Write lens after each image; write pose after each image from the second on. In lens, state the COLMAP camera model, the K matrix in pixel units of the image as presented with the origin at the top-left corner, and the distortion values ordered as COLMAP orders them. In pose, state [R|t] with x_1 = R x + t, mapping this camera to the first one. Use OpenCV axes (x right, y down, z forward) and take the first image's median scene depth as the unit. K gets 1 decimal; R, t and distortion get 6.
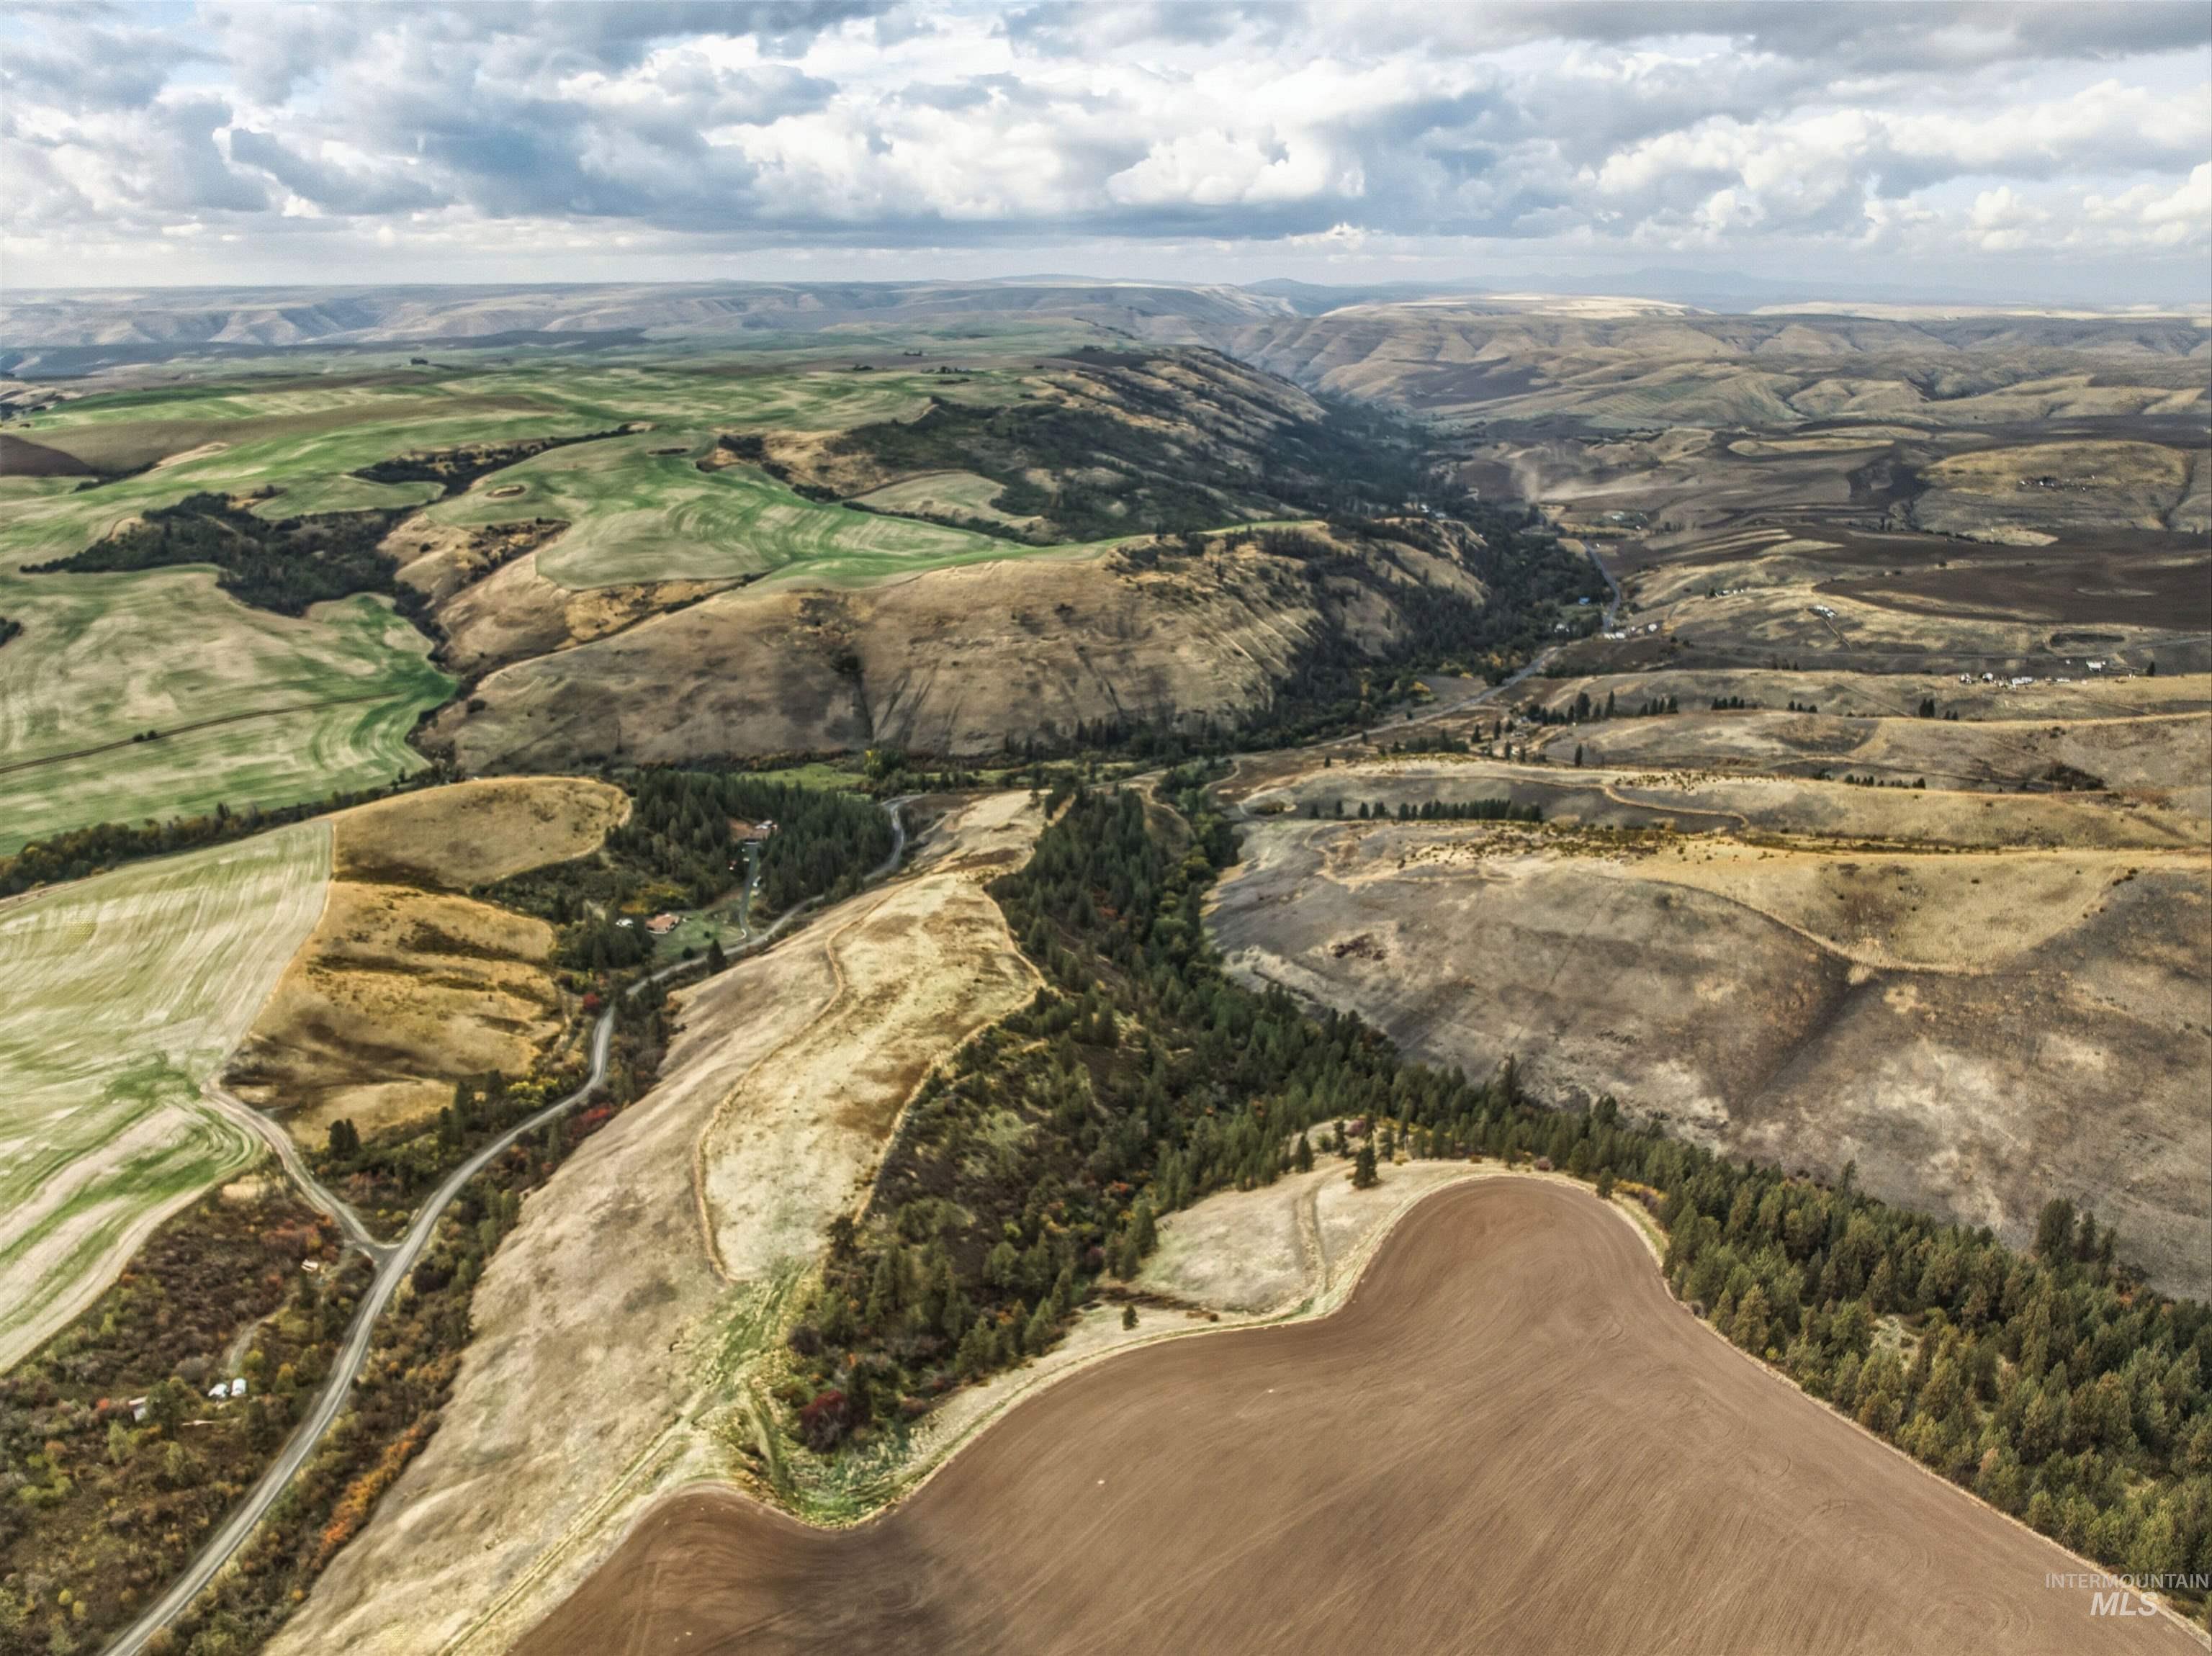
lens RADIAL K [[1560.3, 0, 1121.2], [0, 1560.3, 843.7], [0, 0, 1]] dist [-0.043429, 0.009981]
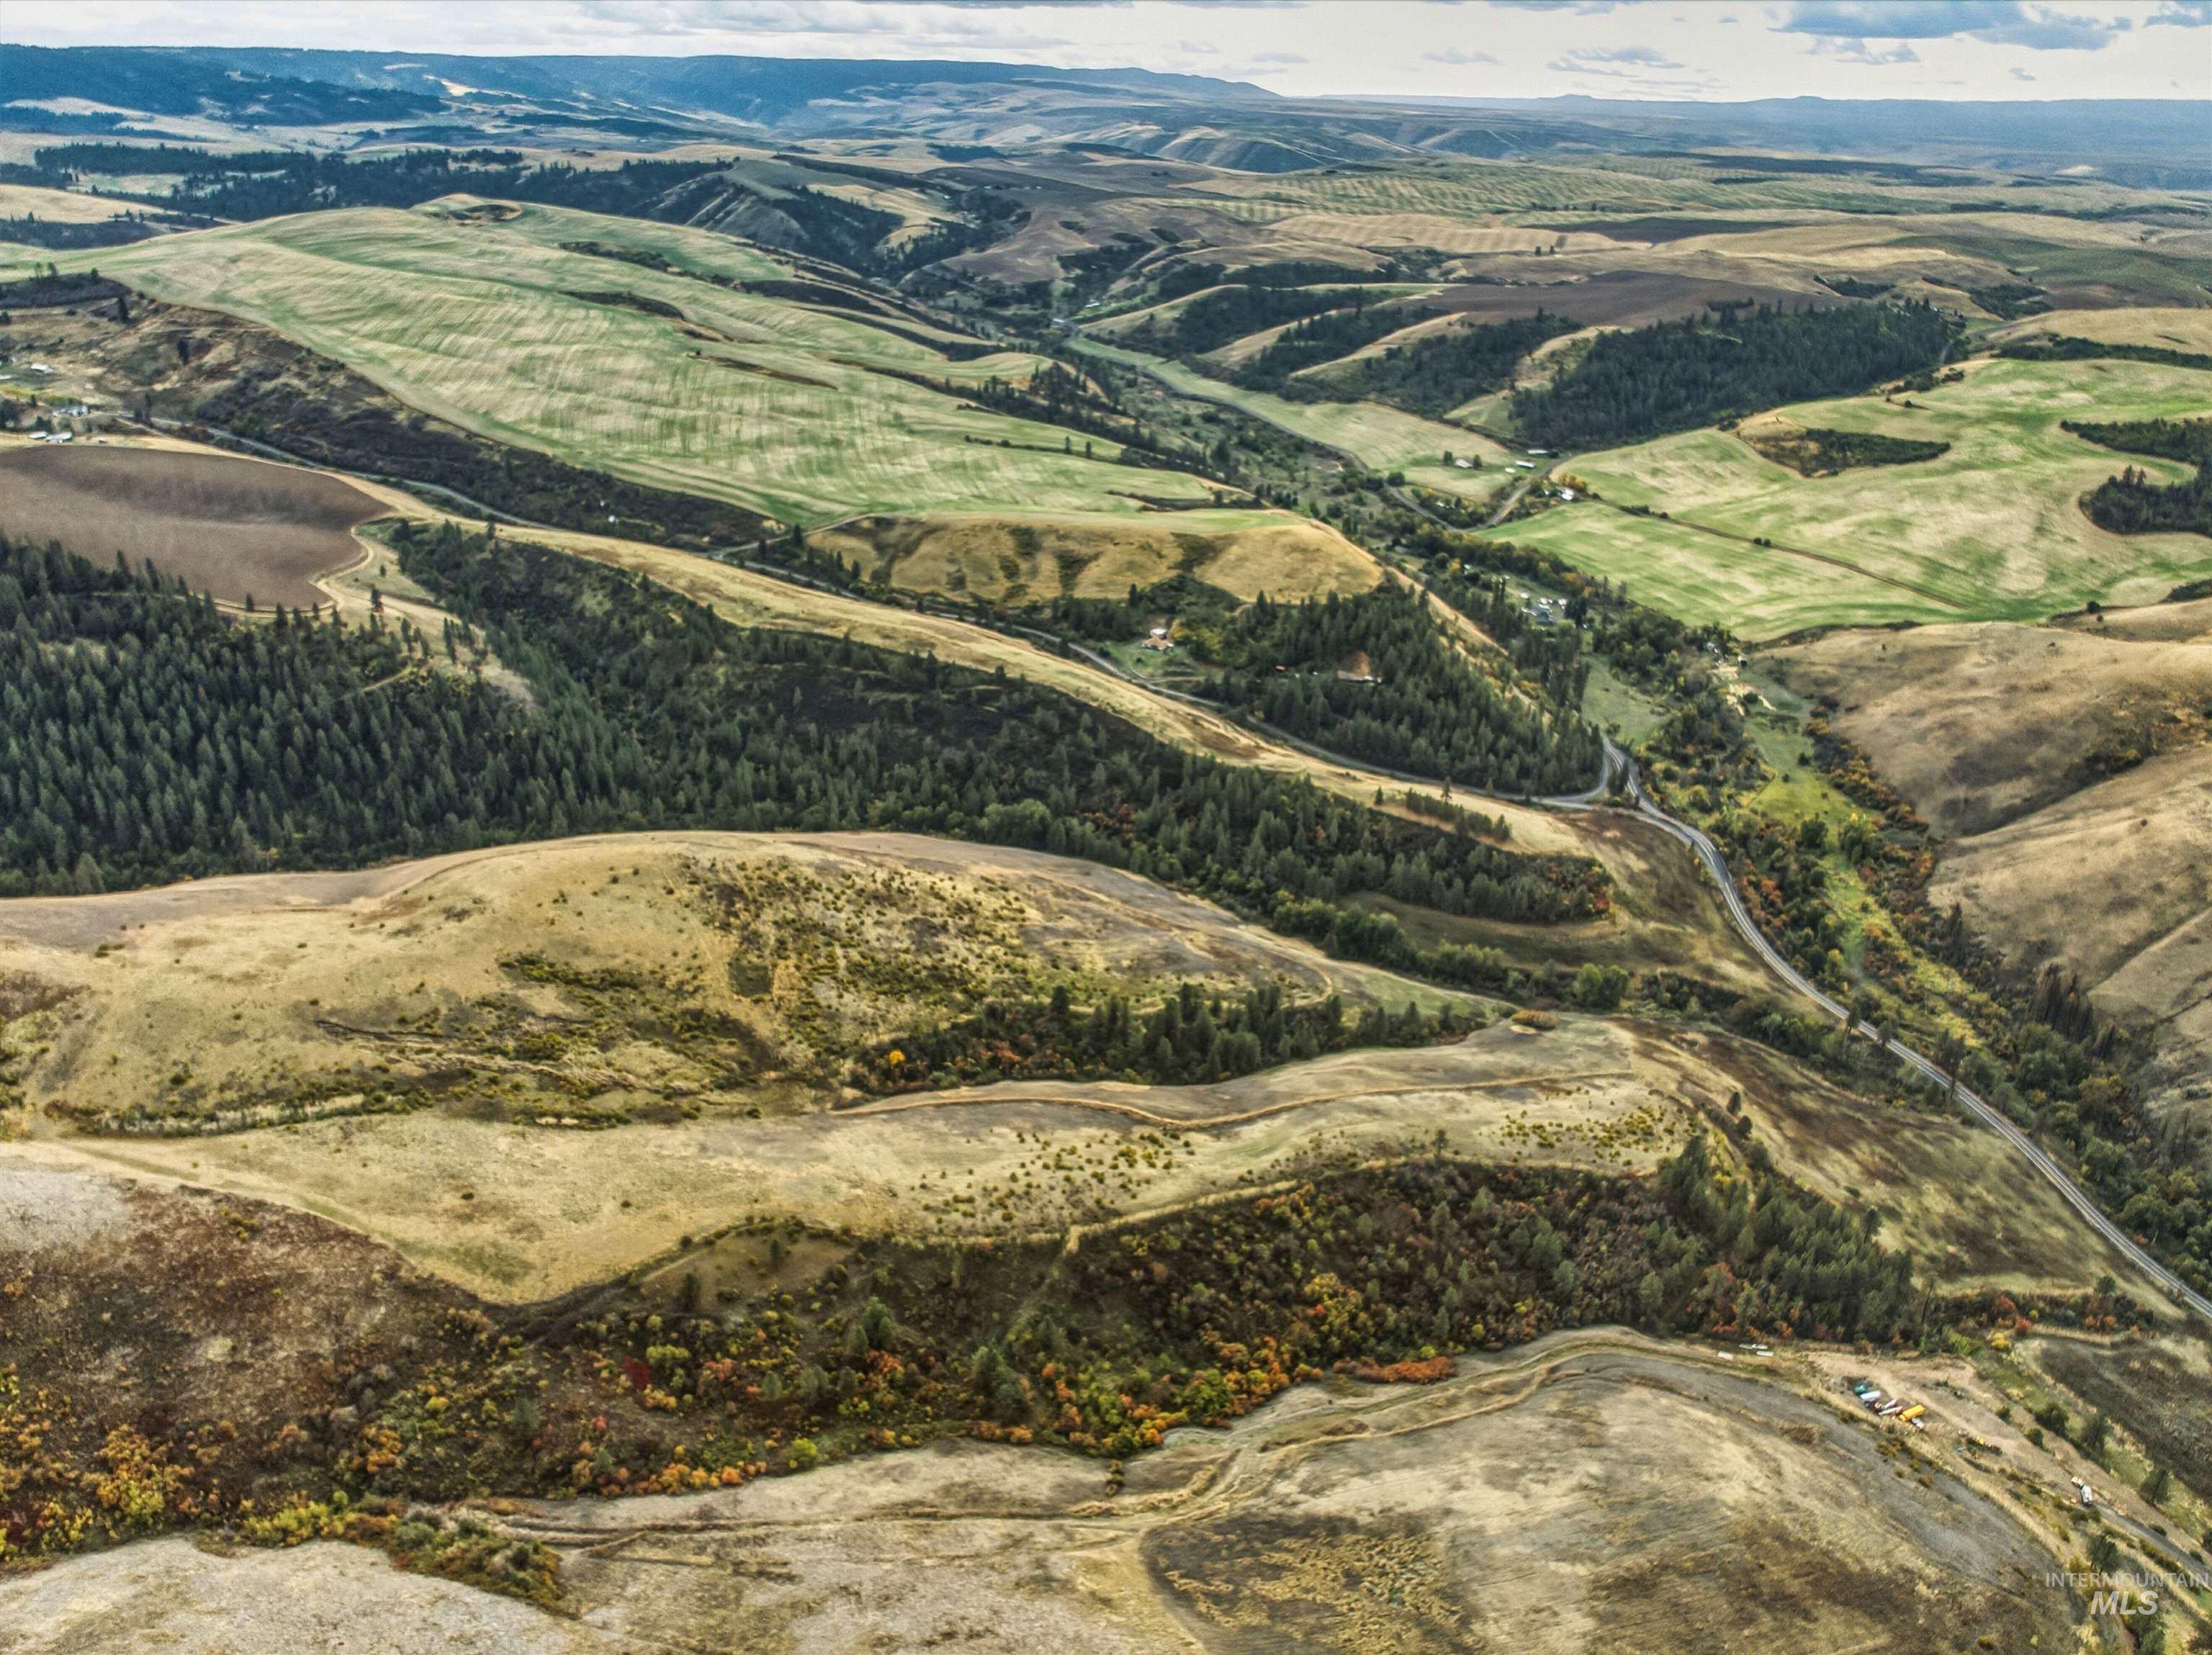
lens RADIAL K [[1560.2, 0, 1116.2], [0, 1560.2, 820.0], [0, 0, 1]] dist [-0.043429, 0.009981]
pose [[-0.332384, 0.389277, -0.859060, 0.958500], [-0.334275, 0.803094, 0.493254, -0.495739], [0.881919, 0.451112, -0.136810, 1.303093]]
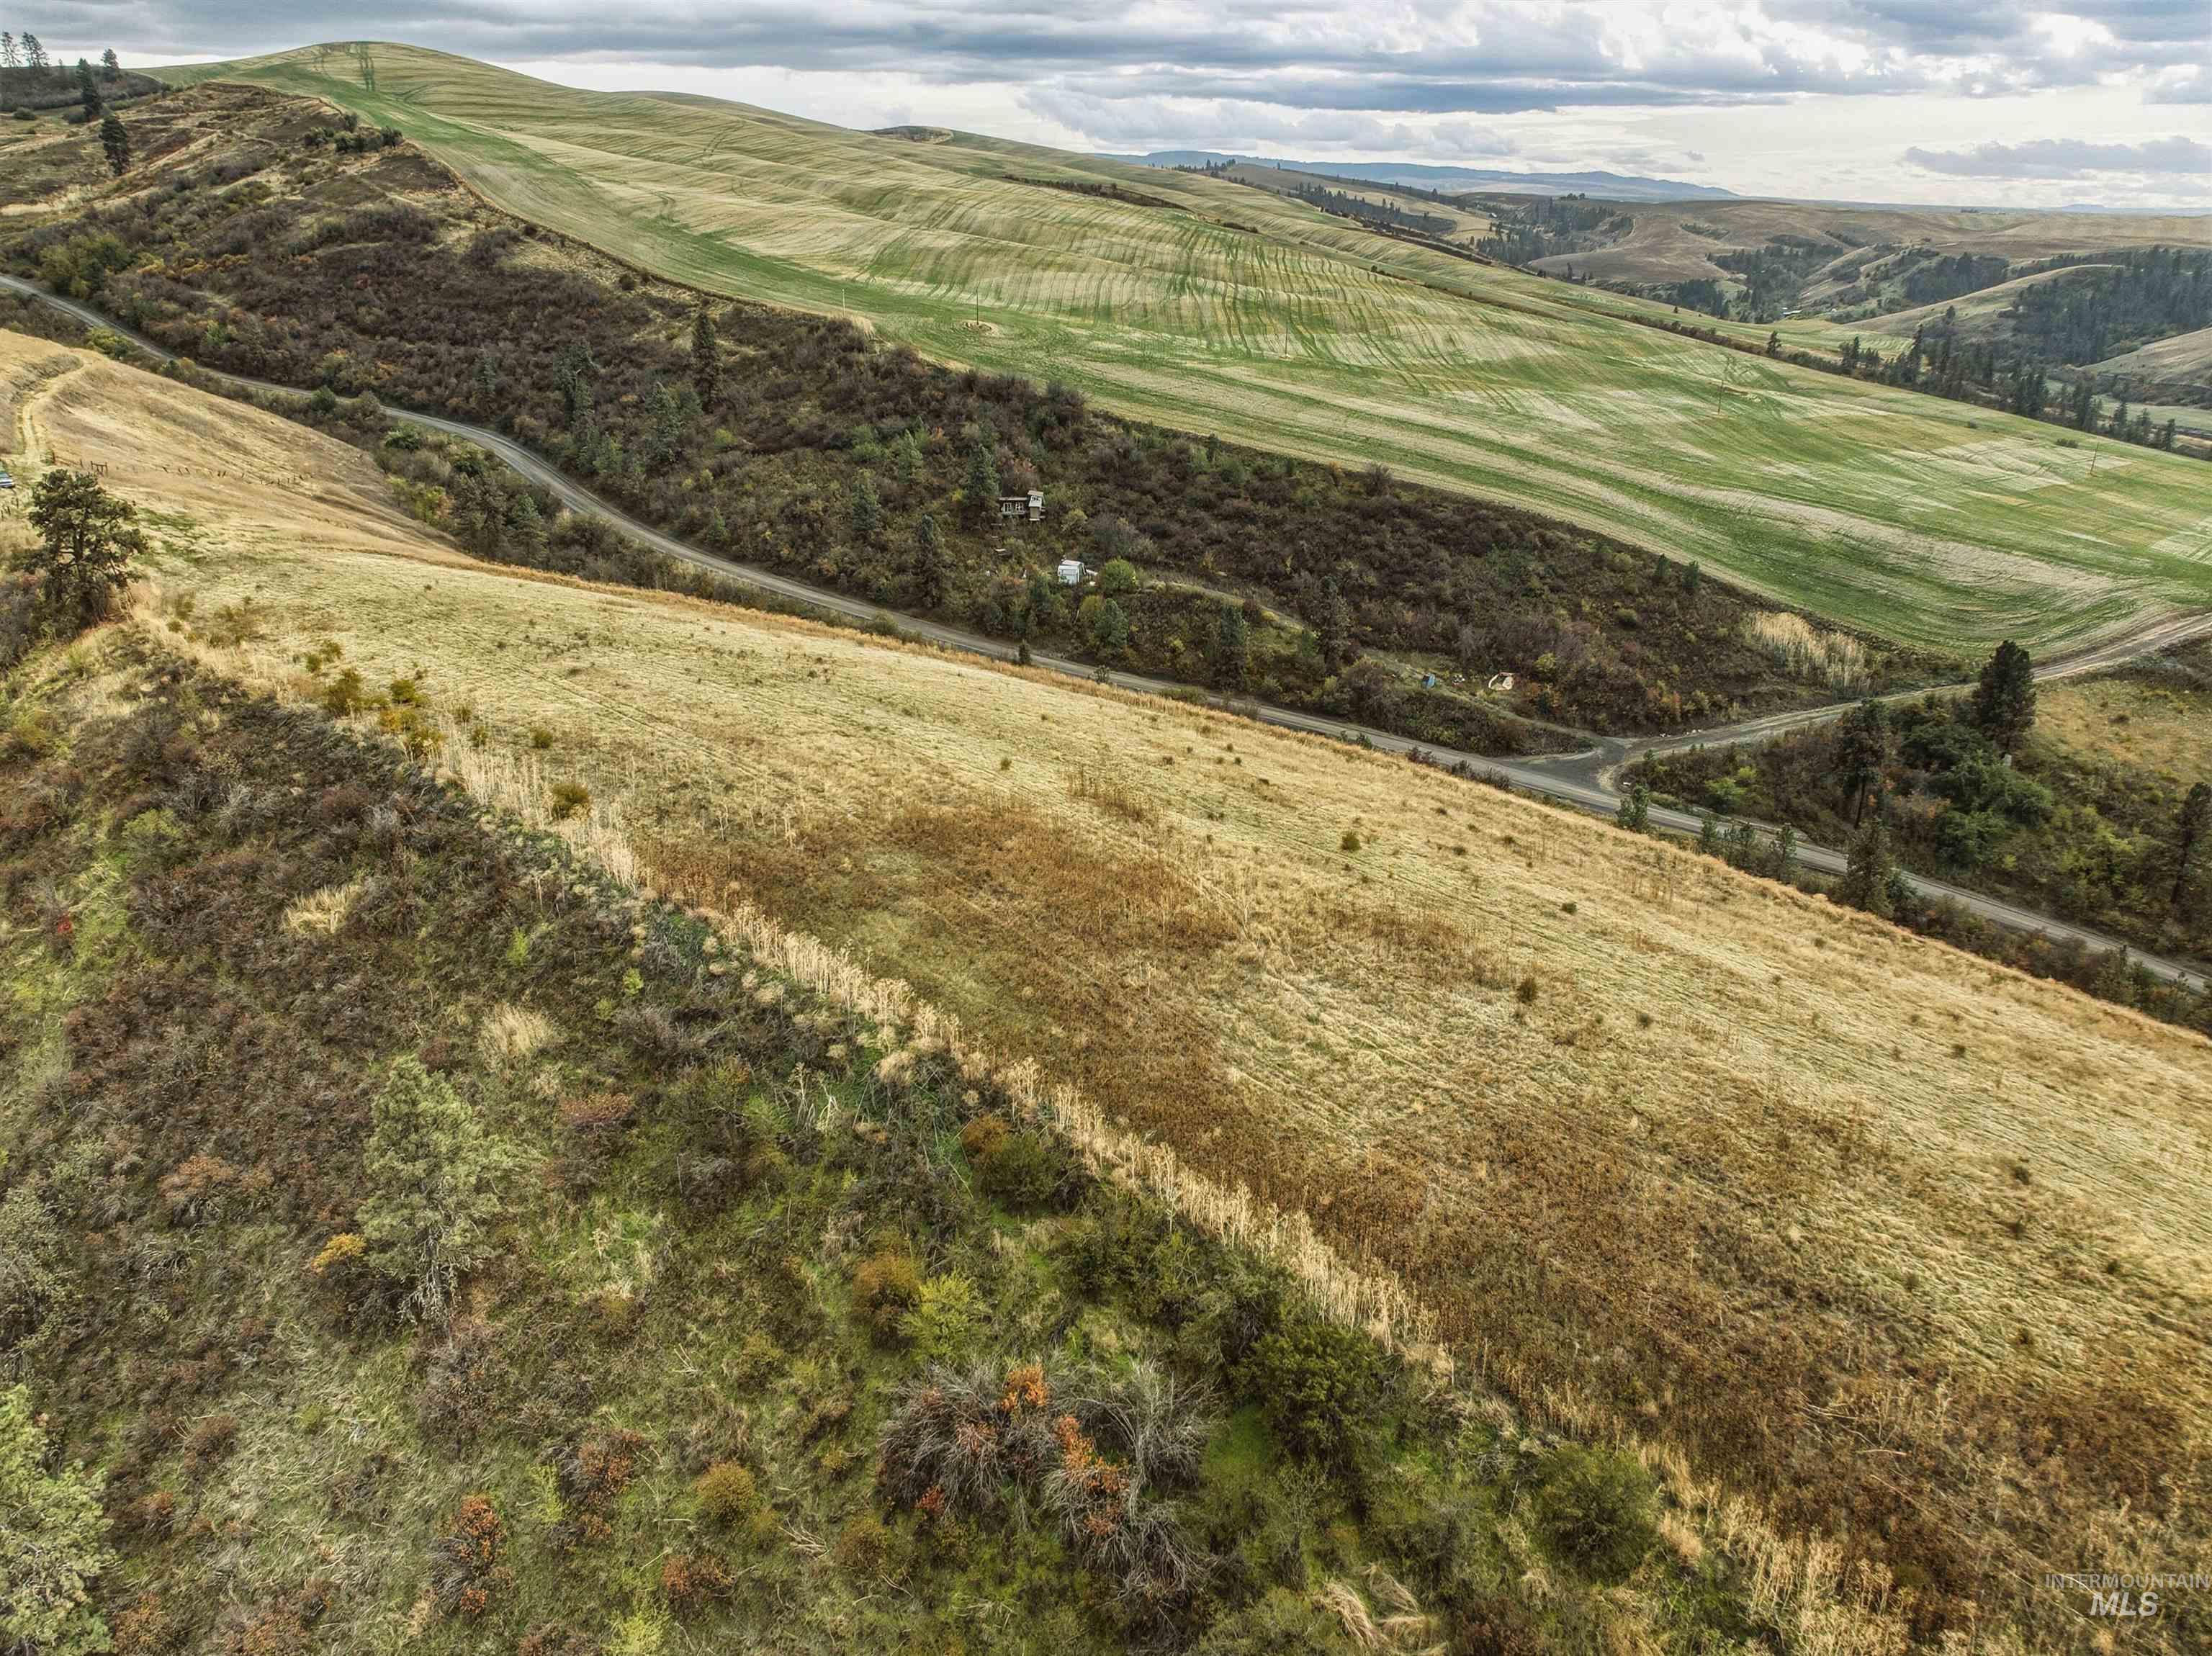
lens RADIAL K [[1560.3, 0, 1092.5], [0, 1560.3, 835.8], [0, 0, 1]] dist [-0.043429, 0.009981]
pose [[-0.573580, 0.299160, -0.762567, -0.028585], [-0.283020, 0.801222, 0.527203, 0.051233], [0.768704, 0.518216, -0.374897, 0.684722]]
